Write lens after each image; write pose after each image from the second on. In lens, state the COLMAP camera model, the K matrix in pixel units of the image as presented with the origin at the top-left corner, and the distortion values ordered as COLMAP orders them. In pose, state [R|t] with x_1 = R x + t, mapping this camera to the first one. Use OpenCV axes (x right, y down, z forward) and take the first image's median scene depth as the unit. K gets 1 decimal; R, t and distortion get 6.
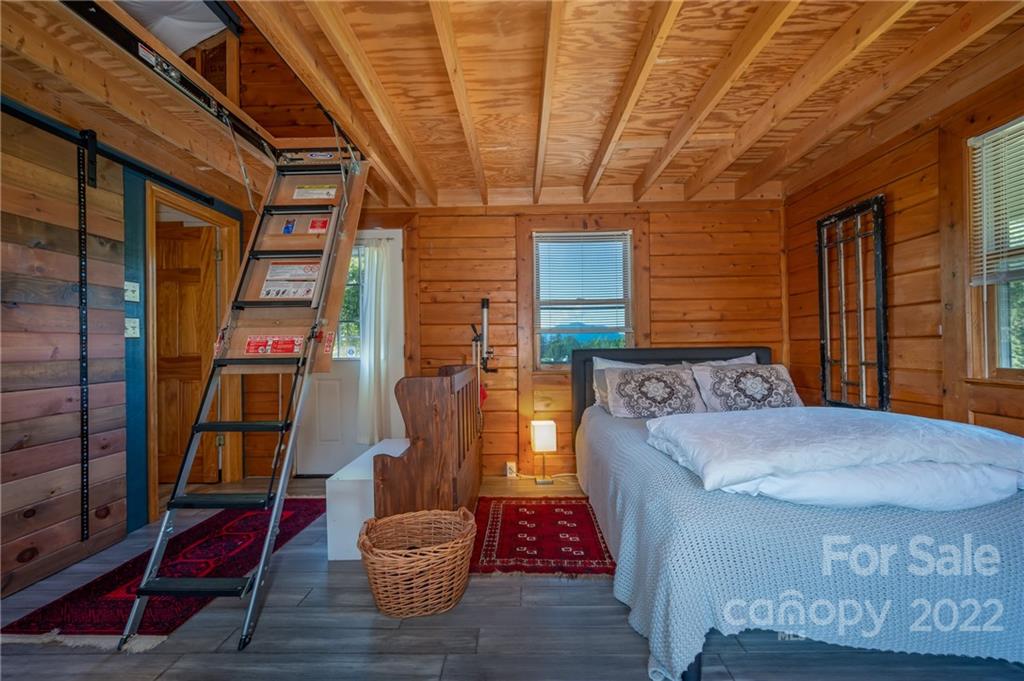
lens RADIAL K [[404.3, 0, 506.3], [0, 404.3, 346.7], [0, 0, 1]] dist [-0.001745, -0.000787]
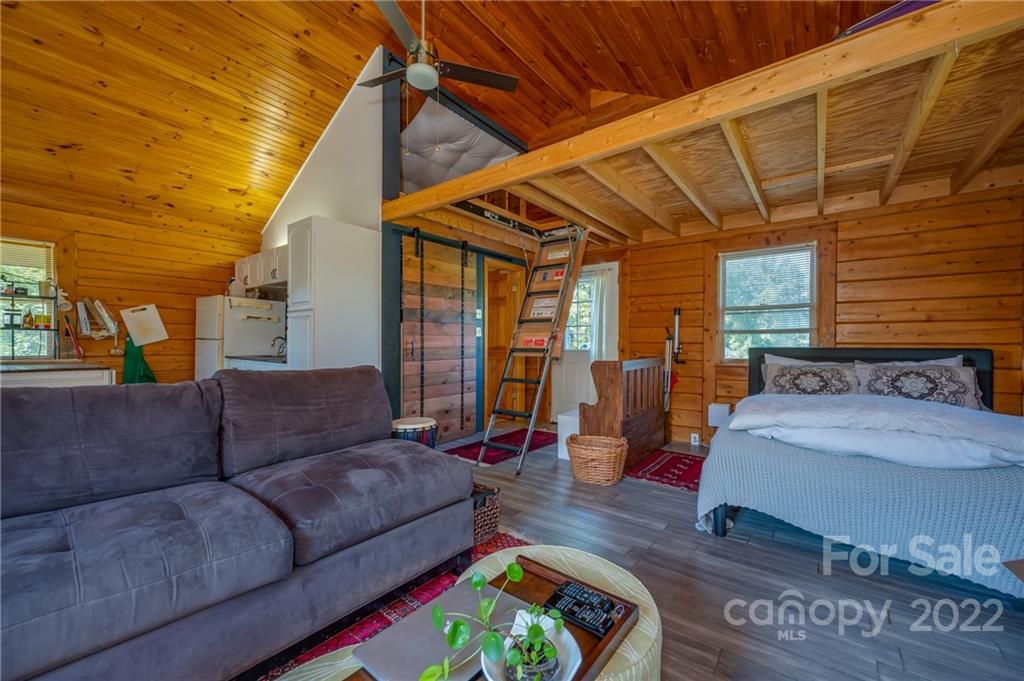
lens RADIAL K [[404.3, 0, 515.1], [0, 404.3, 343.6], [0, 0, 1]] dist [-0.001745, -0.000787]
pose [[0.806696, 0.015476, -0.590764, 0.432934], [-0.011839, 0.999880, 0.010027, -0.012256], [0.590848, -0.001095, 0.806782, -0.546530]]
